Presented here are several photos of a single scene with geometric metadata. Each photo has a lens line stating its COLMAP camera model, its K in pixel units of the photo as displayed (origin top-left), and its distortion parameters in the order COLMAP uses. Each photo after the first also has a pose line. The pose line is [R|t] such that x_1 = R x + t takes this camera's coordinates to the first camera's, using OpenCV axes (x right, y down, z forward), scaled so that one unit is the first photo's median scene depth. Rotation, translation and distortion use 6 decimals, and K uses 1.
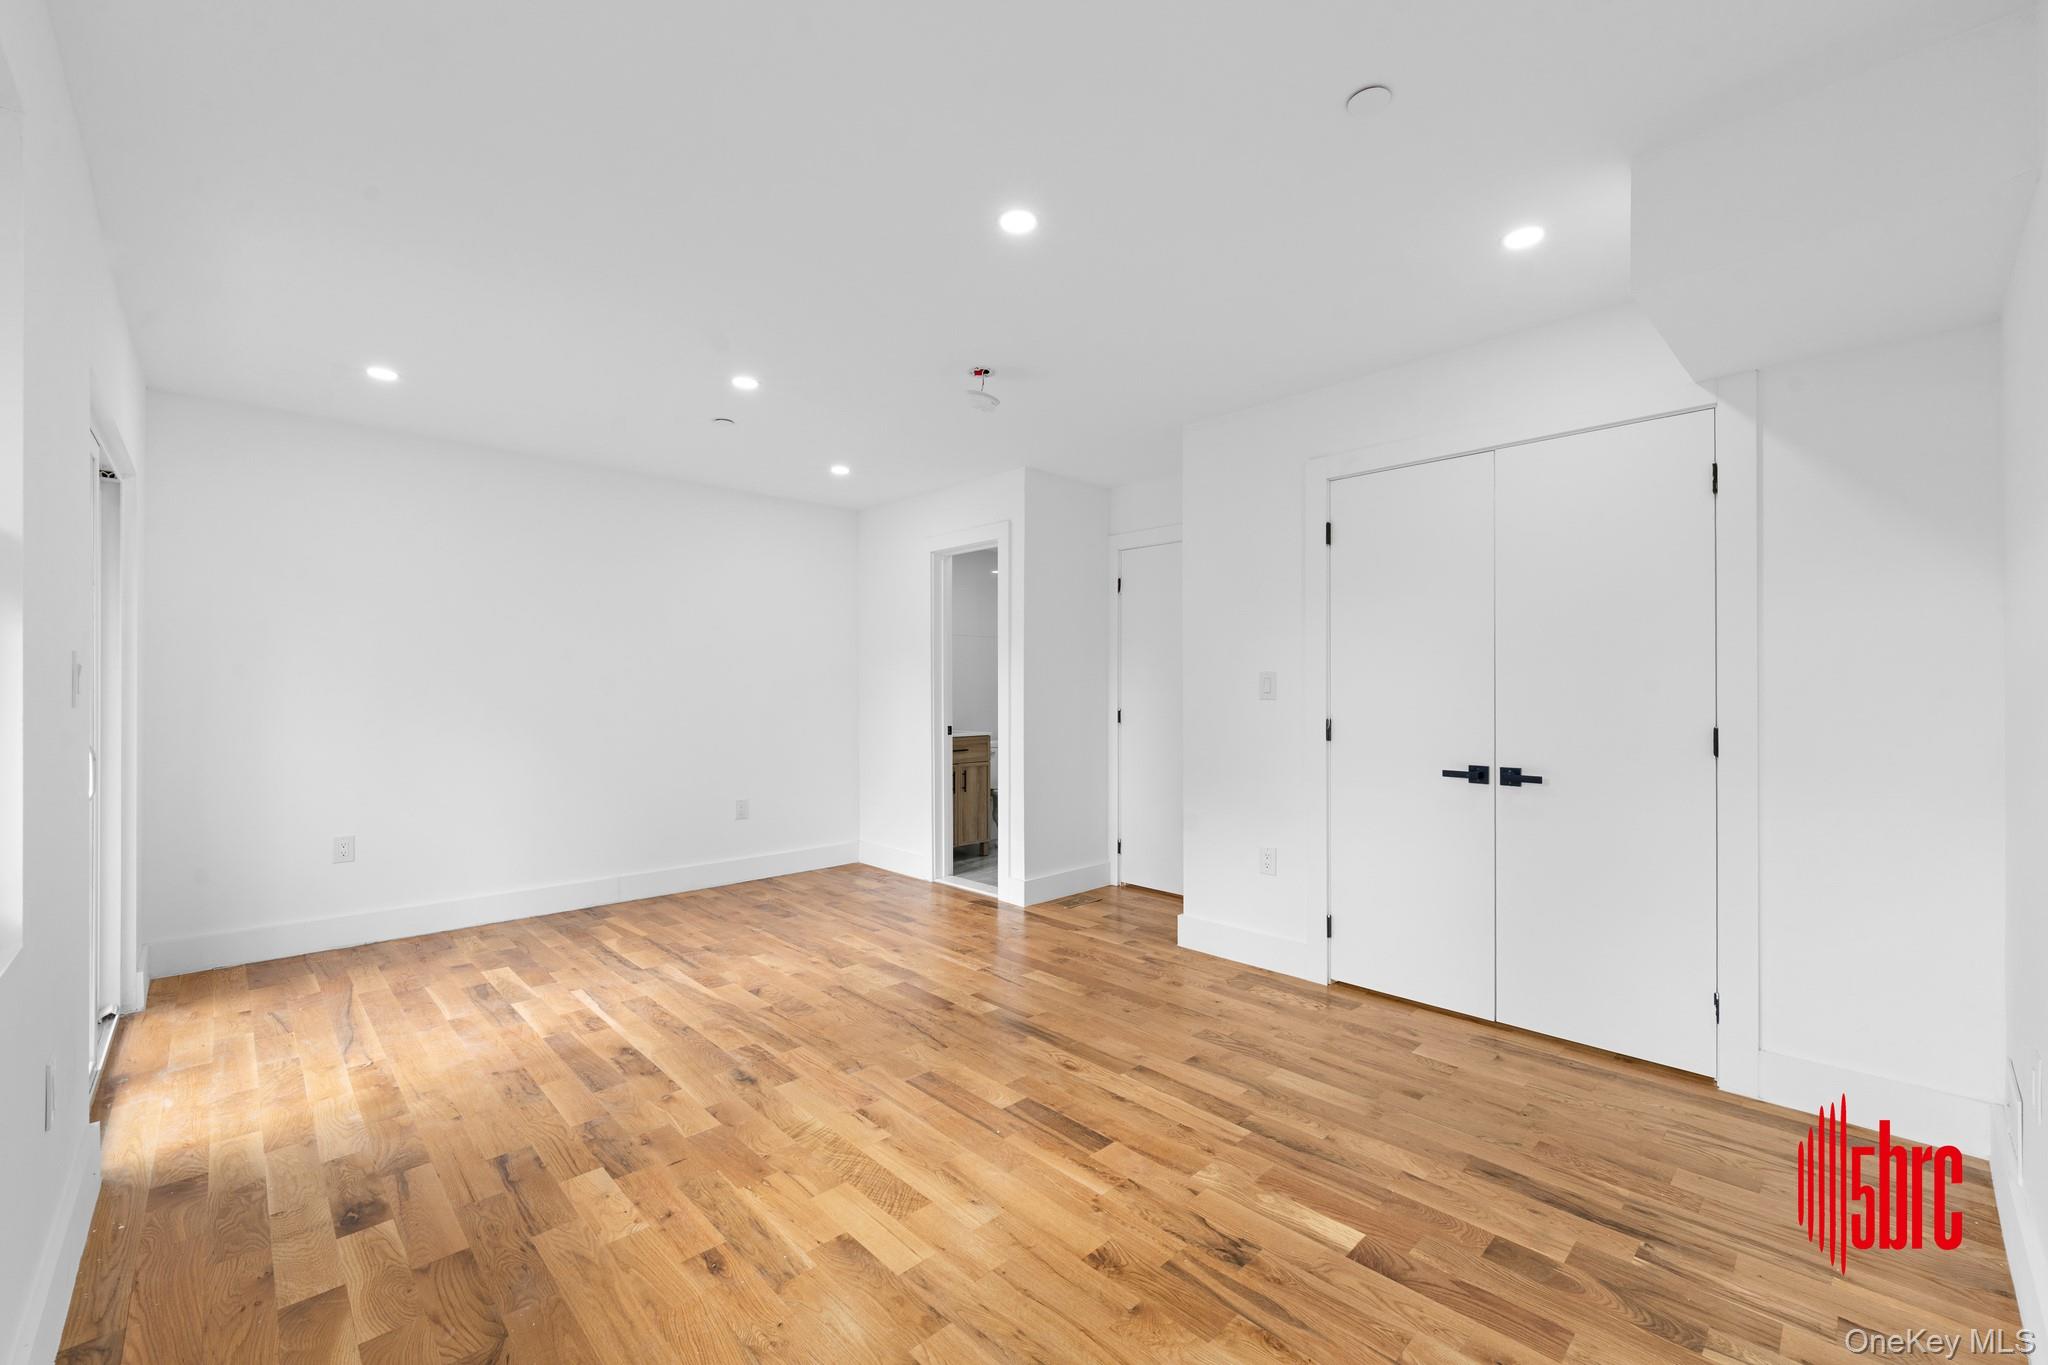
lens RADIAL K [[832.1, 0, 1027.8], [0, 832.1, 682.4], [0, 0, 1]] dist [-0.002335, -0.000135]
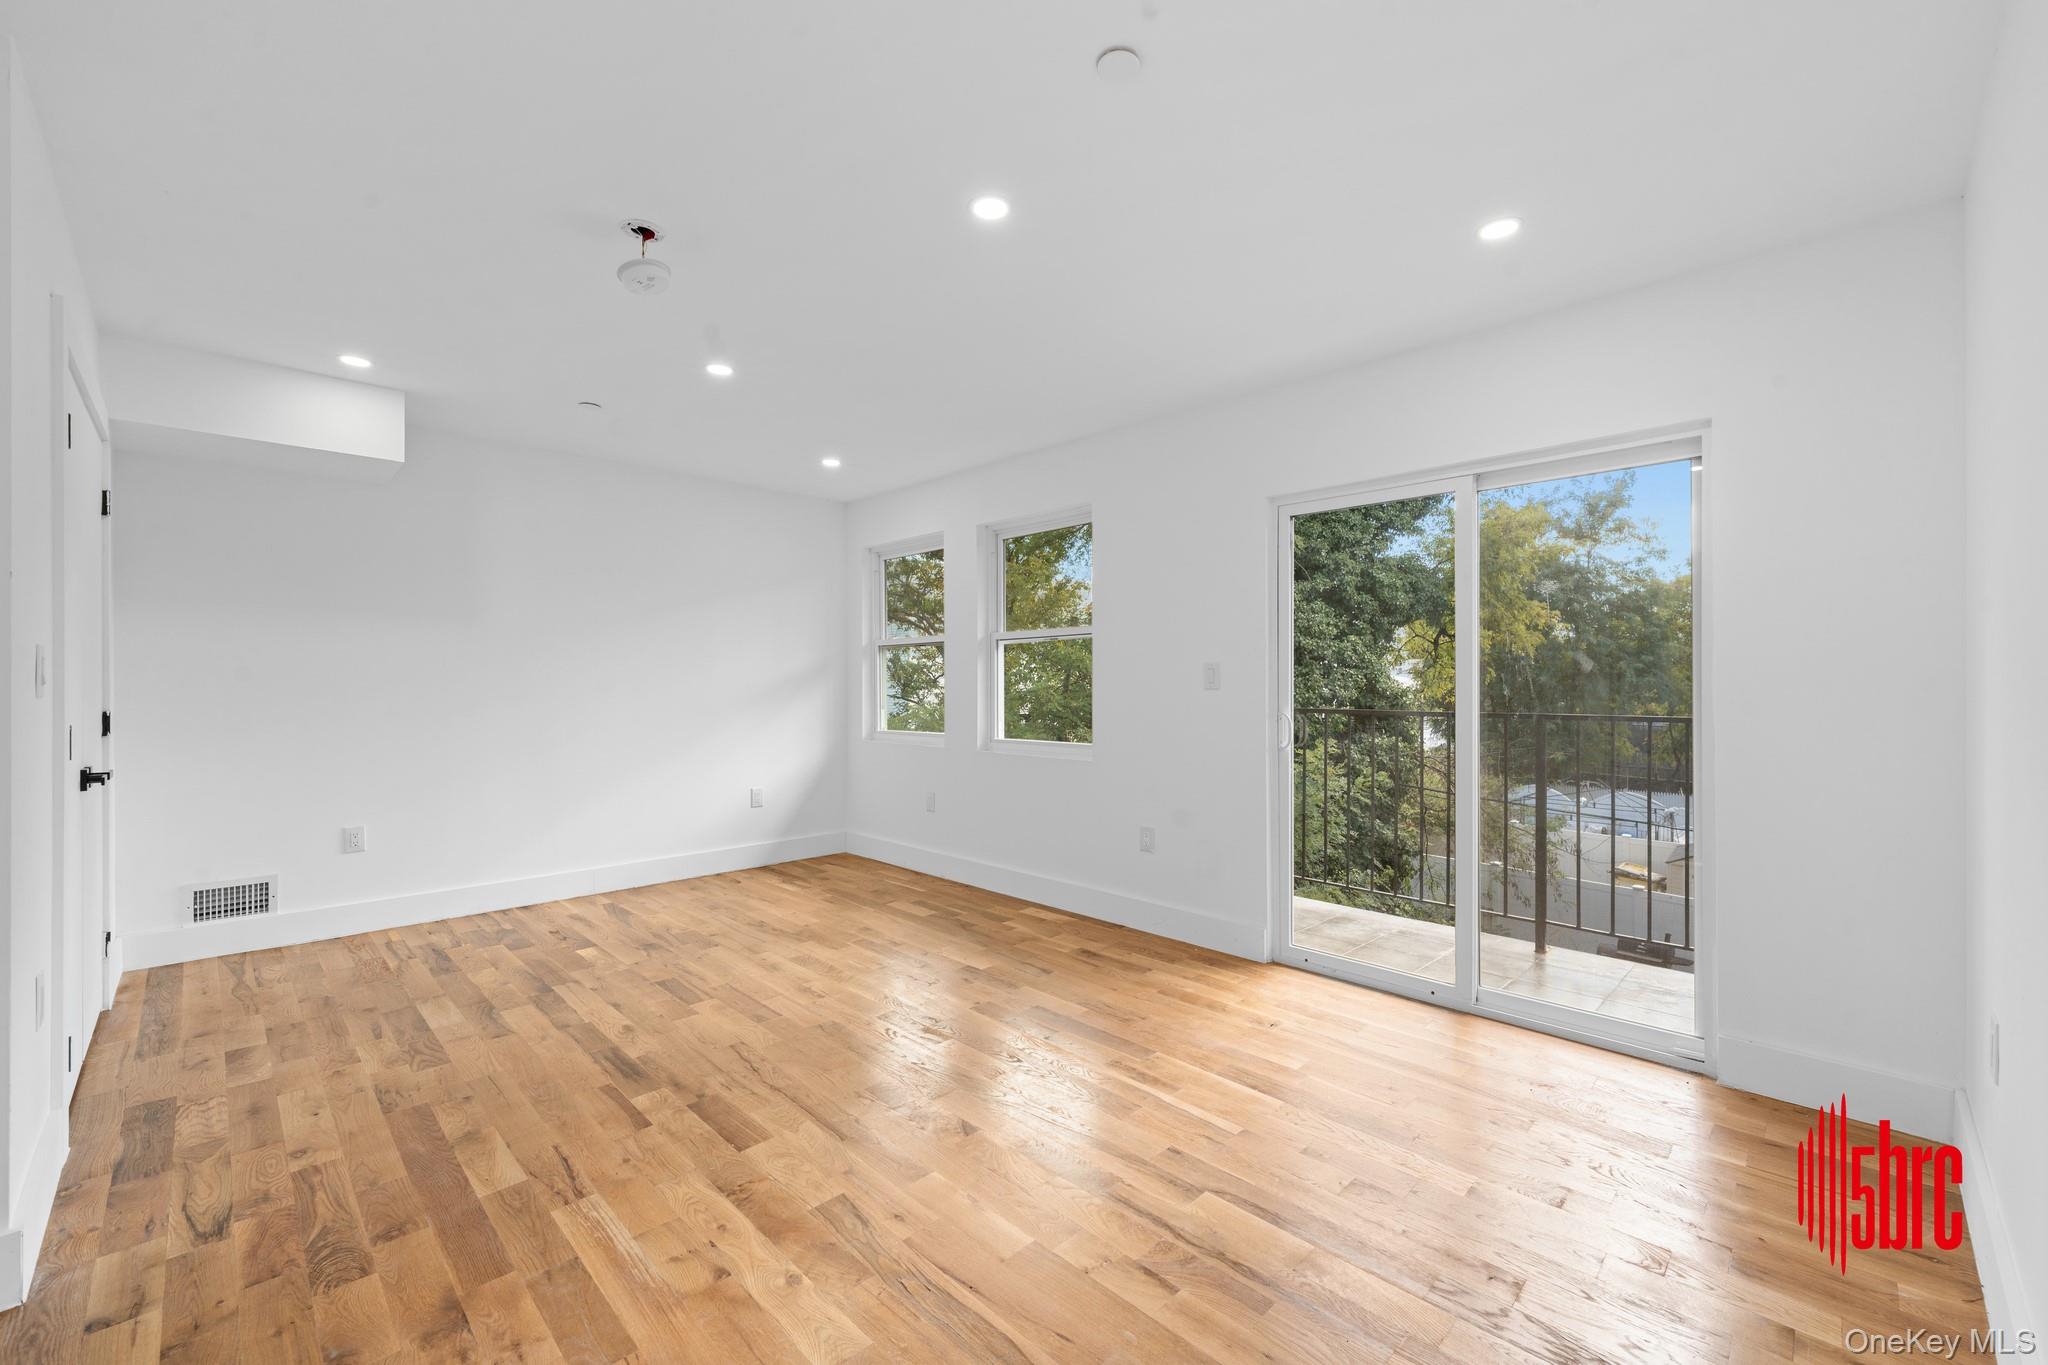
lens RADIAL K [[832.1, 0, 1020.8], [0, 832.1, 679.4], [0, 0, 1]] dist [-0.002335, -0.000135]
pose [[-0.999977, -0.001300, -0.006695, -0.459438], [-0.001240, 0.999959, -0.008963, 0.017994], [0.006706, -0.008955, -0.999937, 2.111551]]
